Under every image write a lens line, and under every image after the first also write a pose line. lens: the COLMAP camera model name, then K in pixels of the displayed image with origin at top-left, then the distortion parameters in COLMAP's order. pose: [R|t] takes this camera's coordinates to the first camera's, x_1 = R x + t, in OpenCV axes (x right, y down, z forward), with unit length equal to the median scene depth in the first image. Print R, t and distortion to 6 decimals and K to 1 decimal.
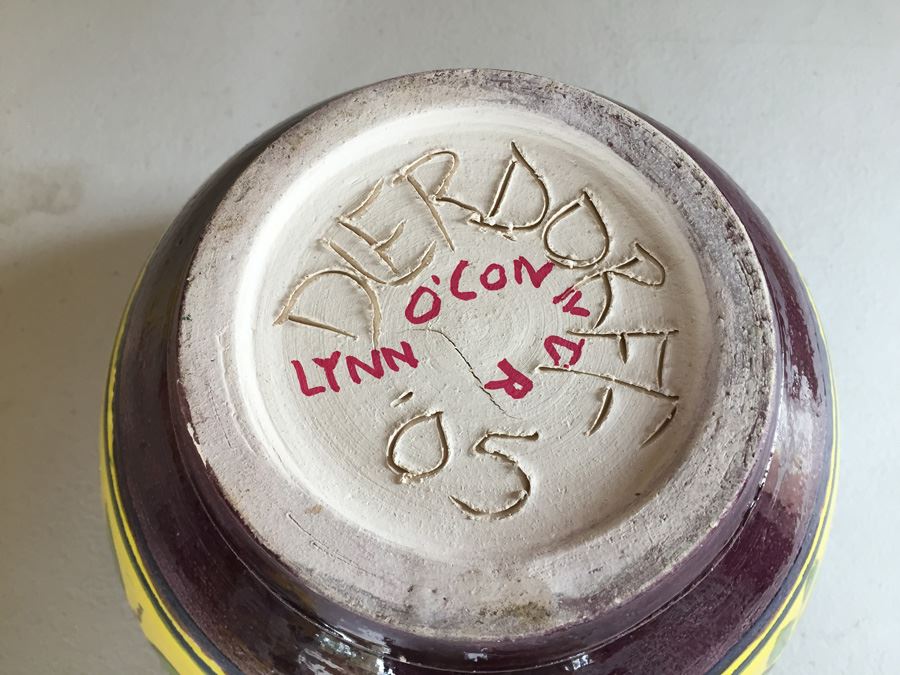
lens RADIAL K [[787.4, 0, 450.0], [0, 787.4, 337.5], [0, 0, 1]] dist [0.076821, -0.134022]
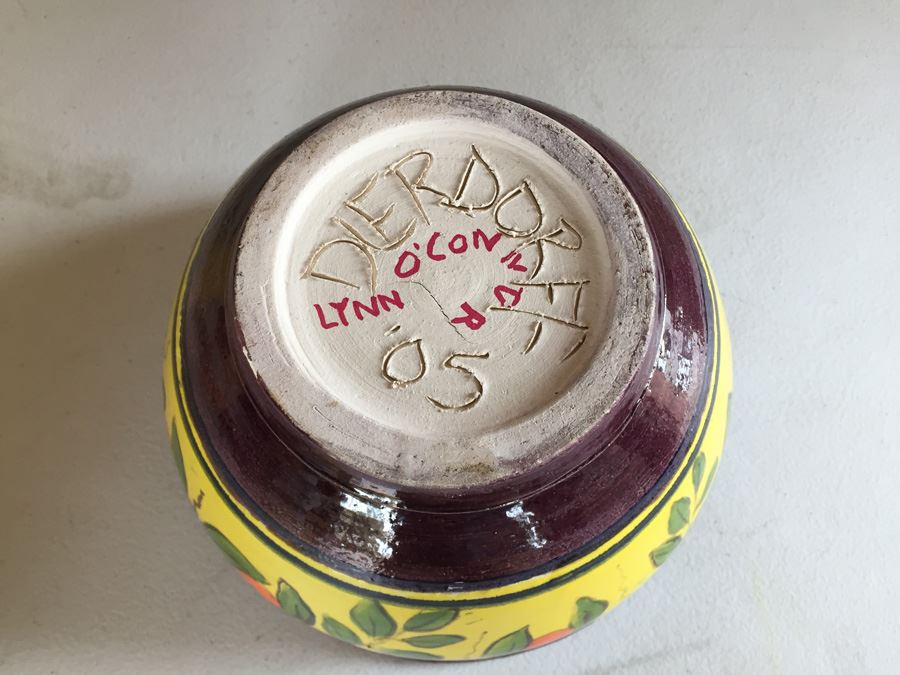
lens RADIAL K [[787.4, 0, 450.0], [0, 787.4, 337.5], [0, 0, 1]] dist [0.076821, -0.134022]
pose [[0.999961, -0.008429, -0.002773, 0.044285], [0.008493, 0.999675, 0.024047, 0.055569], [0.002570, -0.024070, 0.999707, -0.399071]]
